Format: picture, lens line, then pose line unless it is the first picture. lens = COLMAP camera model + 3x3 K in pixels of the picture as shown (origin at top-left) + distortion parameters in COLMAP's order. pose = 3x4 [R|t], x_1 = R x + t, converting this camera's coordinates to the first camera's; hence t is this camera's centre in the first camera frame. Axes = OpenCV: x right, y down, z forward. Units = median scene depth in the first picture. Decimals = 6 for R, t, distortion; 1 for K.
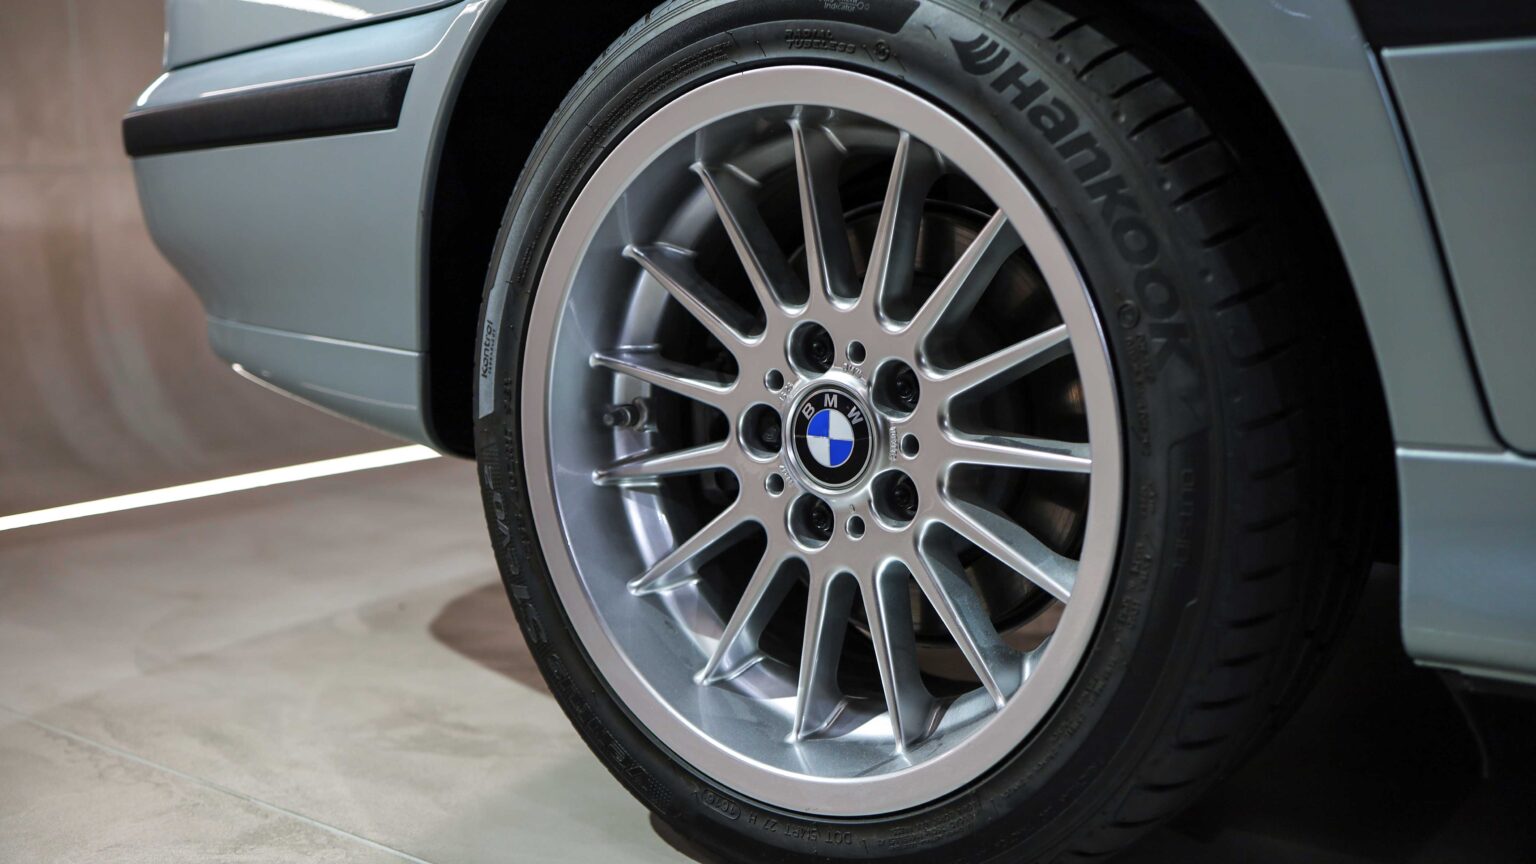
lens RADIAL K [[1547.8, 0, 769.4], [0, 1547.8, 435.9], [0, 0, 1]] dist [-0.101730, 0.000000]
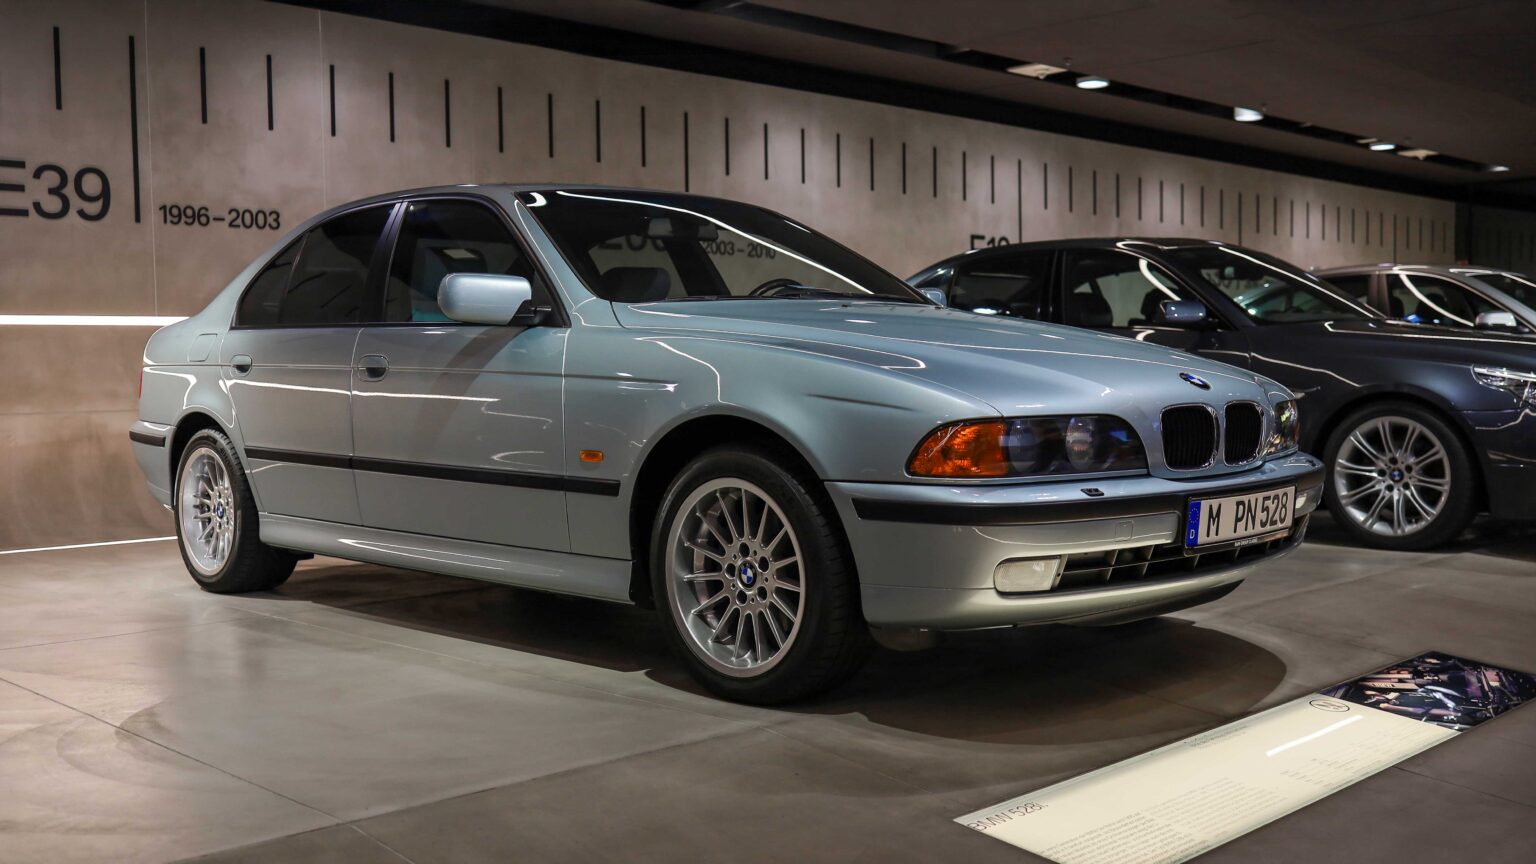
lens RADIAL K [[1547.8, 0, 772.1], [0, 1547.8, 432.0], [0, 0, 1]] dist [-0.101730, 0.000000]
pose [[0.993054, 0.074704, -0.090906, 0.405373], [-0.077723, 0.996520, -0.030133, -0.231412], [0.088338, 0.036989, 0.995403, -2.651217]]
